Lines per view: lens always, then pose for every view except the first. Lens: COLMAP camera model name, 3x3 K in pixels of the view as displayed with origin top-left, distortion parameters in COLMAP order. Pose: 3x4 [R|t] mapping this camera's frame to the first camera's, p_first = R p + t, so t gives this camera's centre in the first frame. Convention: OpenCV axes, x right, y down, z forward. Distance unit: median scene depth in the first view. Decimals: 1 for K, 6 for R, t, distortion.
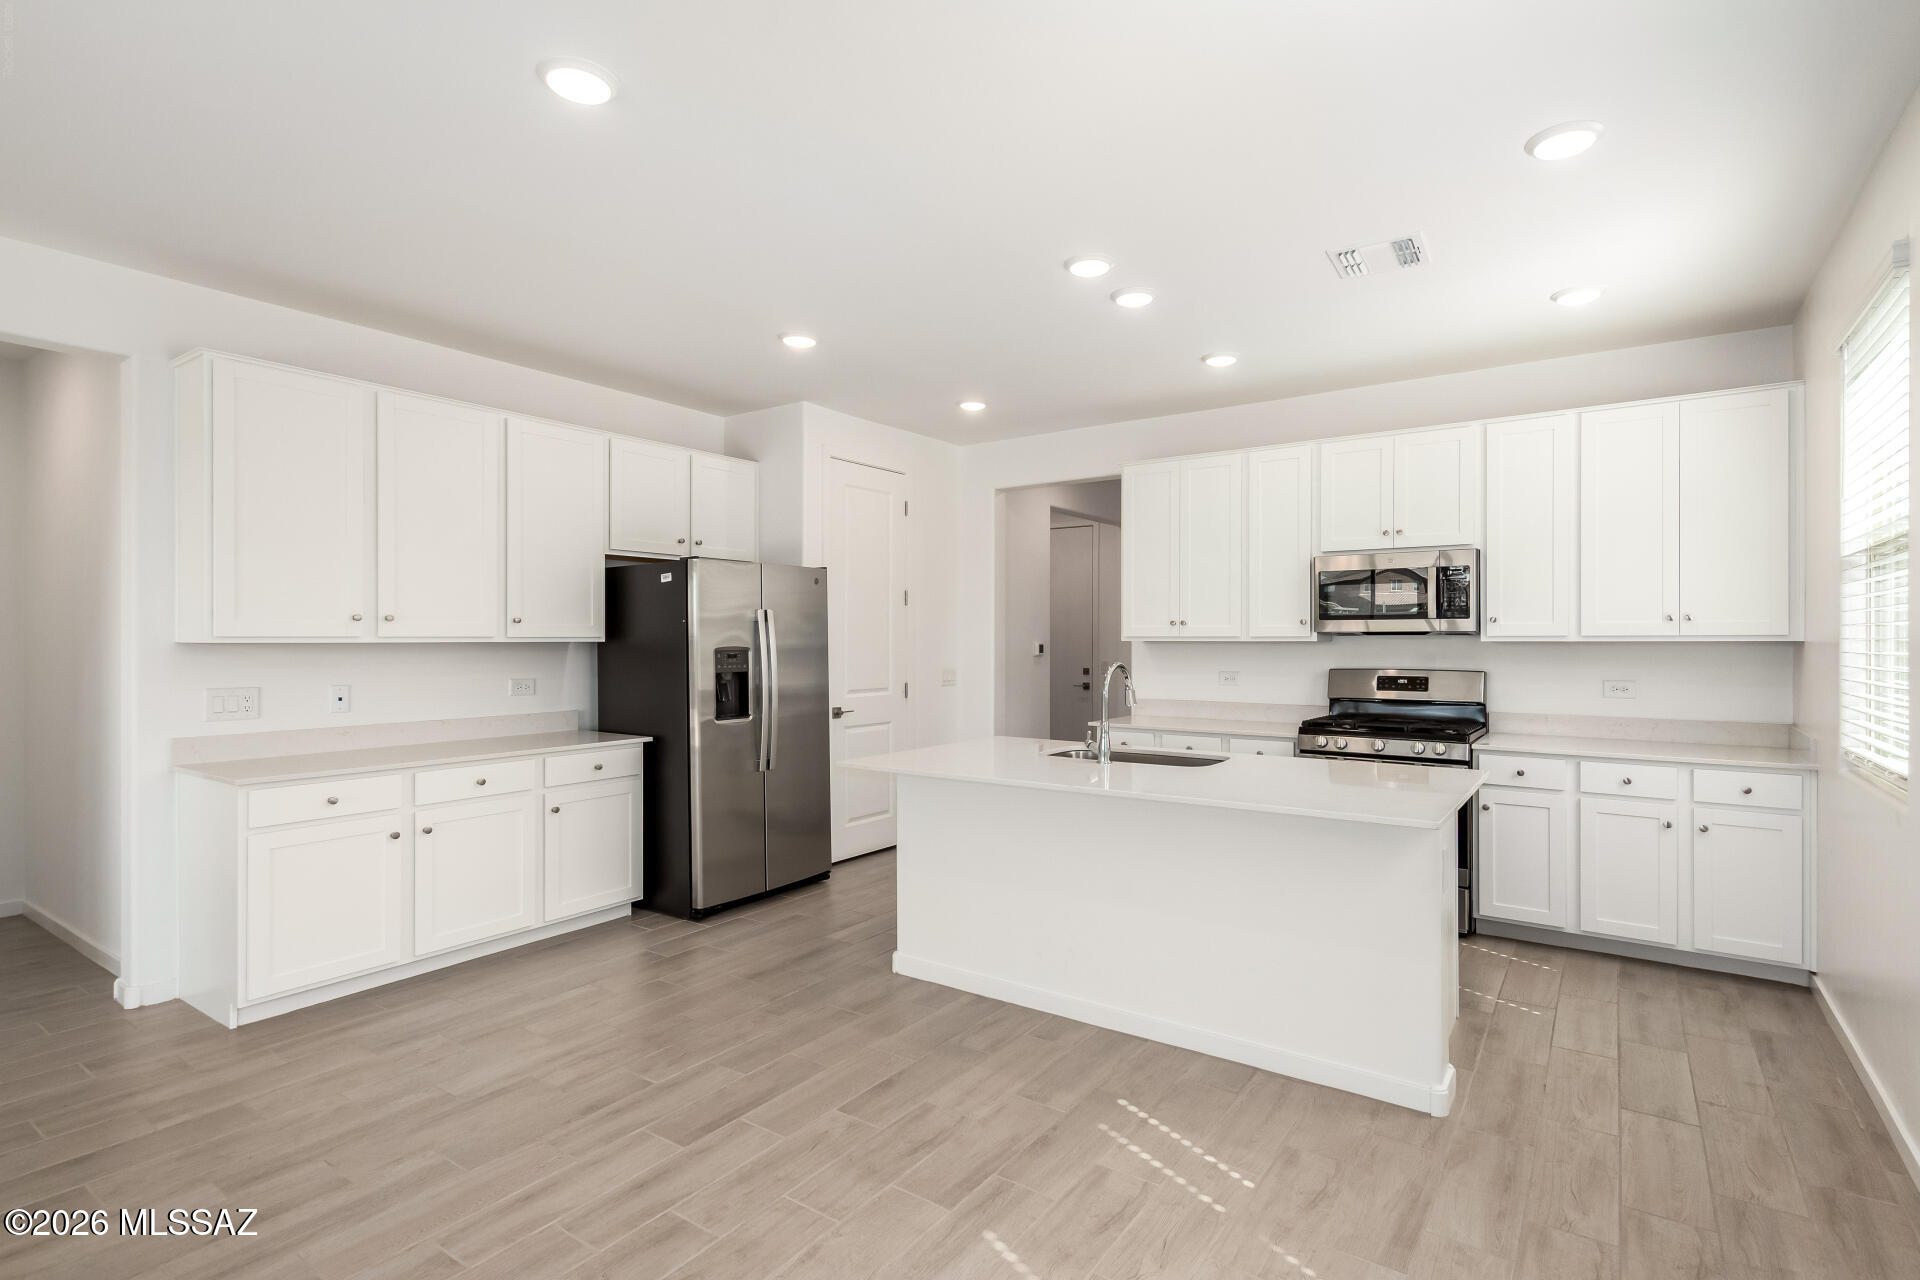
lens RADIAL K [[905.6, 0, 999.4], [0, 905.6, 636.9], [0, 0, 1]] dist [0.000141, -0.000458]
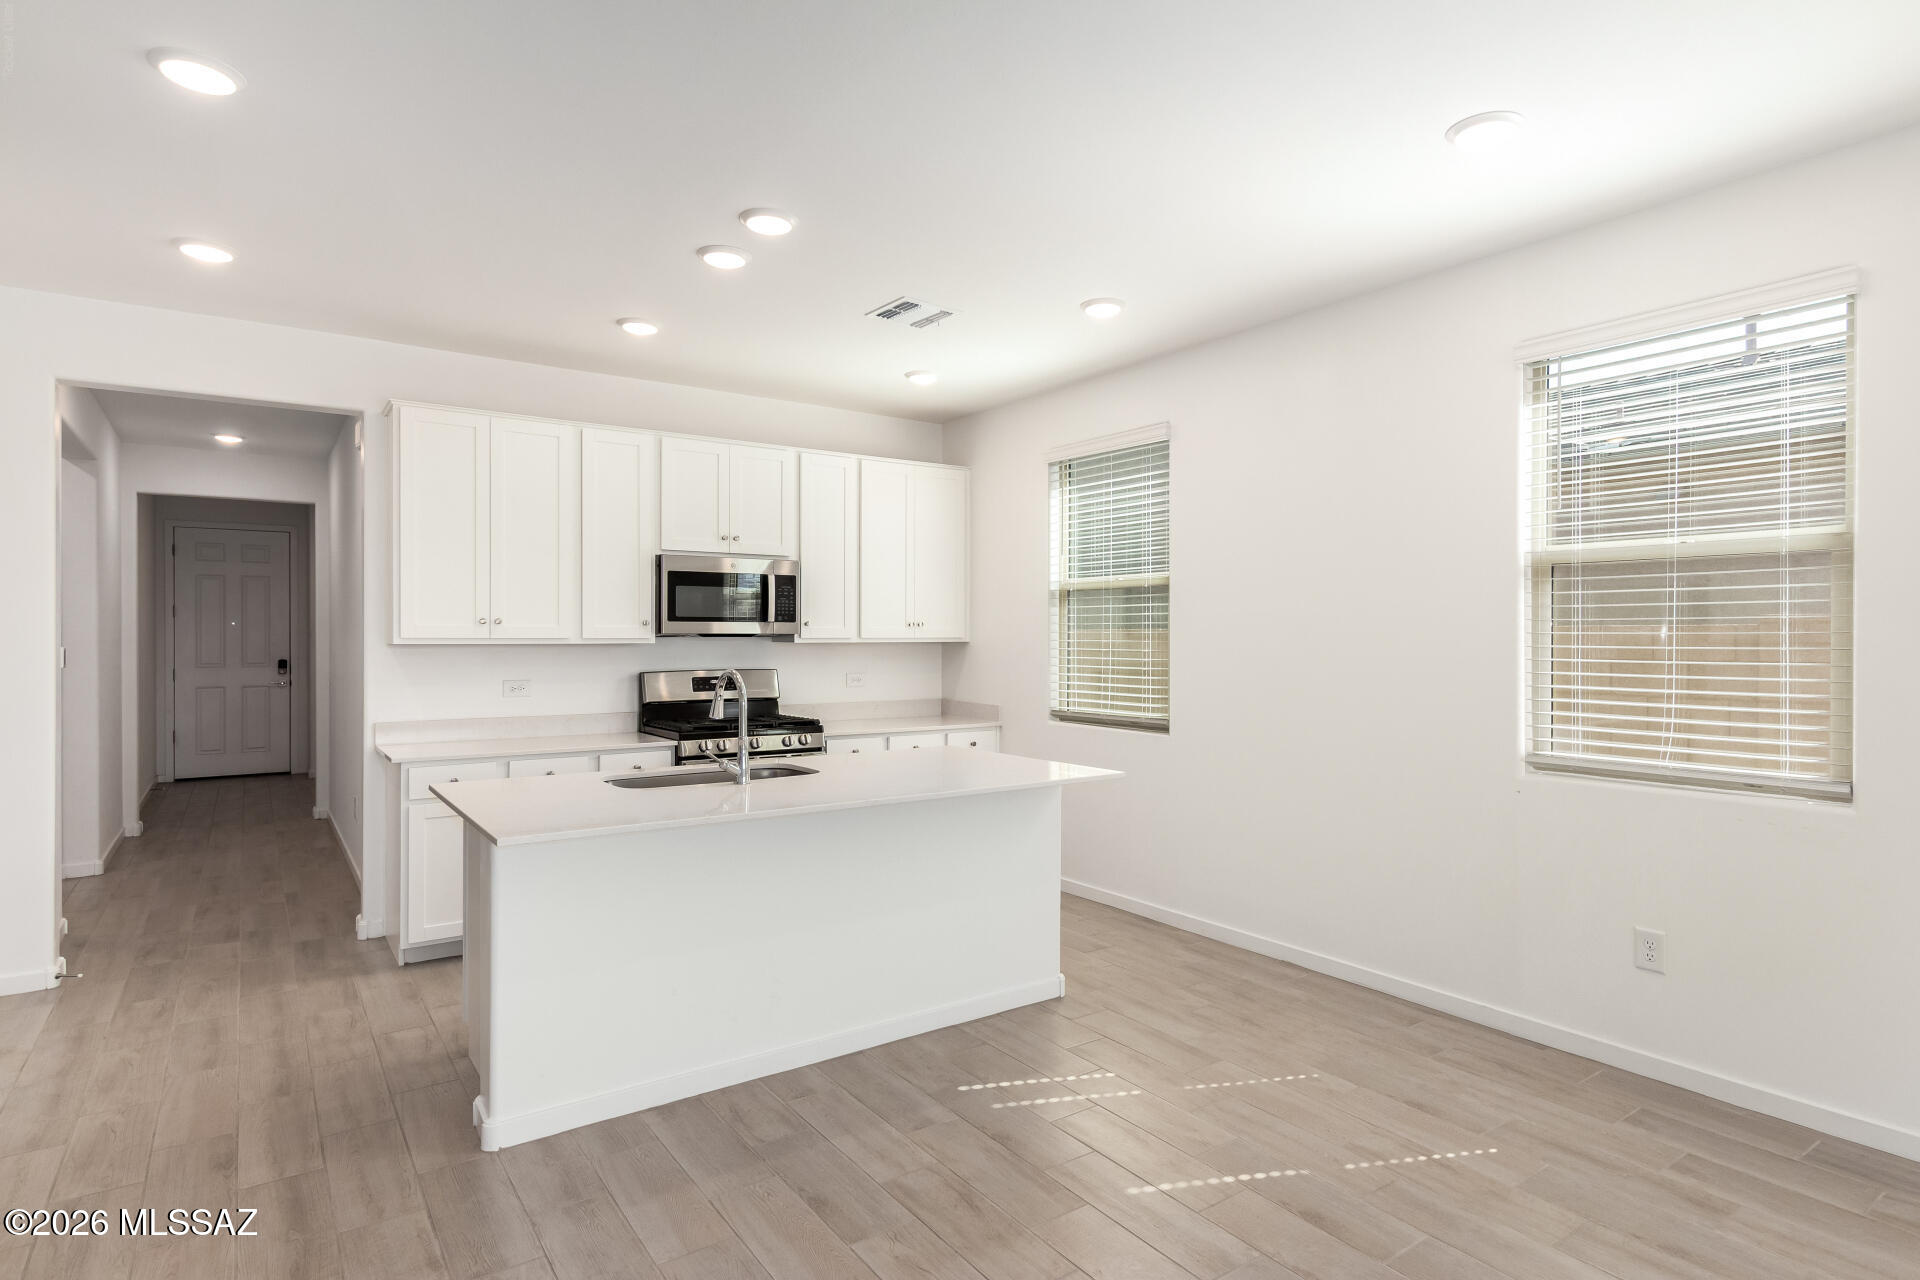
lens RADIAL K [[1009.3, 0, 960.0], [0, 1009.3, 640.0], [0, 0, 1]] dist [0.002992, 0.000212]
pose [[0.361539, -0.002409, 0.932354, -0.562796], [-0.001374, 0.999994, 0.003116, -0.002513], [-0.932356, -0.002408, 0.361534, 0.349312]]
